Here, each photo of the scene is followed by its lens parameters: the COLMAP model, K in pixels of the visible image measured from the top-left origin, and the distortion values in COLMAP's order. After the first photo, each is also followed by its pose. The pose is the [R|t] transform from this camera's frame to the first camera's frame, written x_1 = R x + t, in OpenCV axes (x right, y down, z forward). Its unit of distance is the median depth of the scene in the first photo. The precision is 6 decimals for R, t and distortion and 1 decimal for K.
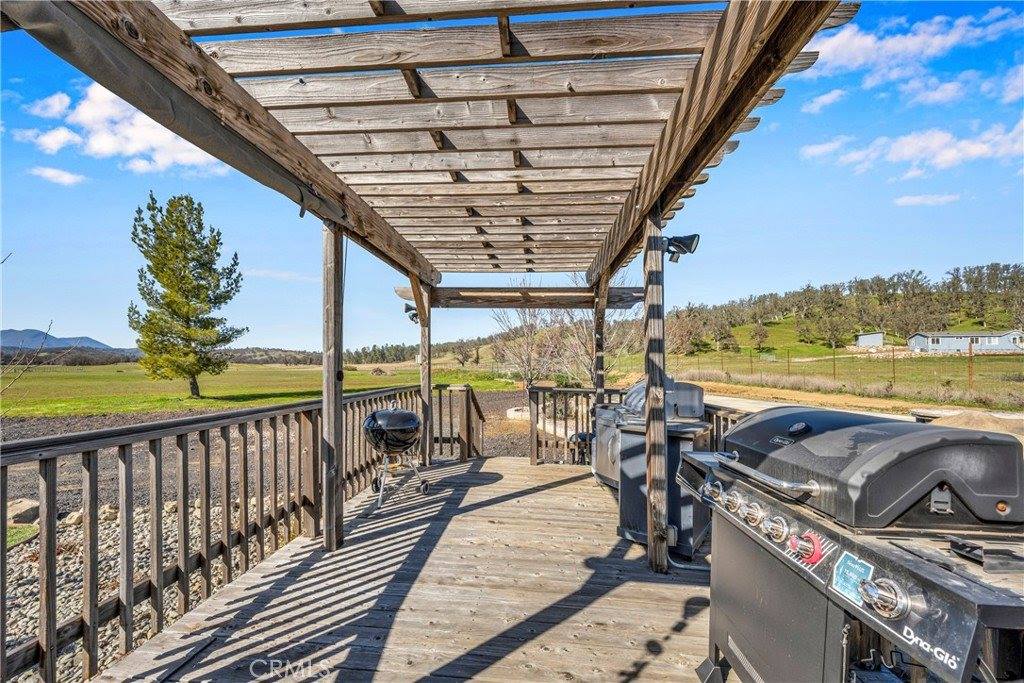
lens RADIAL K [[414.2, 0, 516.1], [0, 414.2, 377.0], [0, 0, 1]] dist [-0.001038, -0.000240]
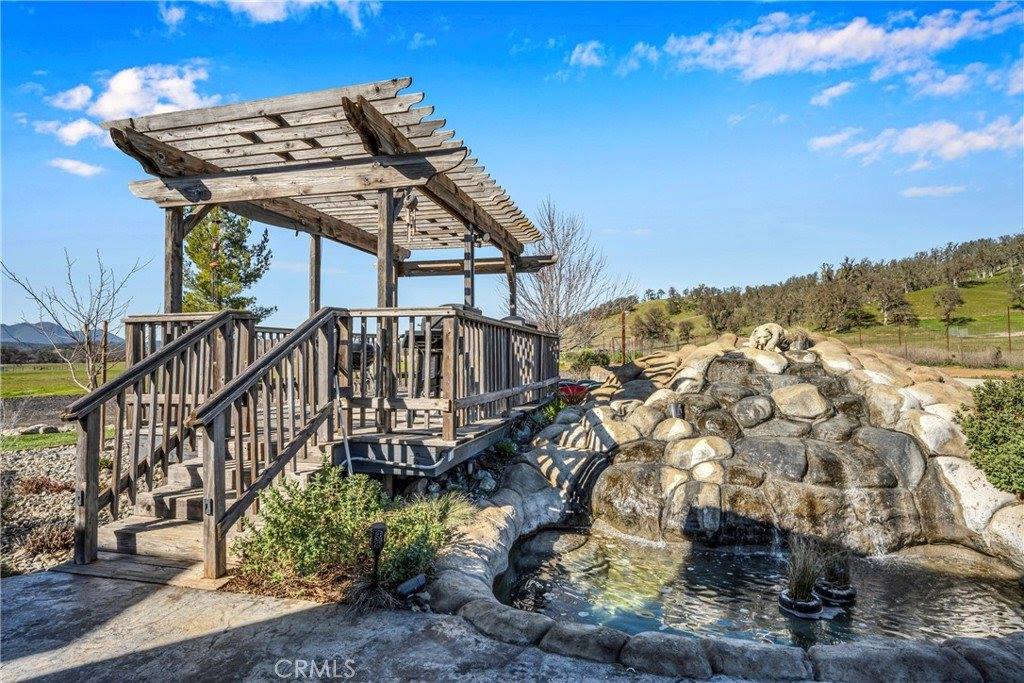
lens RADIAL K [[565.0, 0, 515.2], [0, 565.0, 340.0], [0, 0, 1]] dist [0.006187, -0.002395]
pose [[0.984115, -0.018021, -0.176614, 0.110382], [0.008351, 0.998433, -0.055342, 0.031438], [0.177334, 0.052988, 0.982723, -0.161330]]
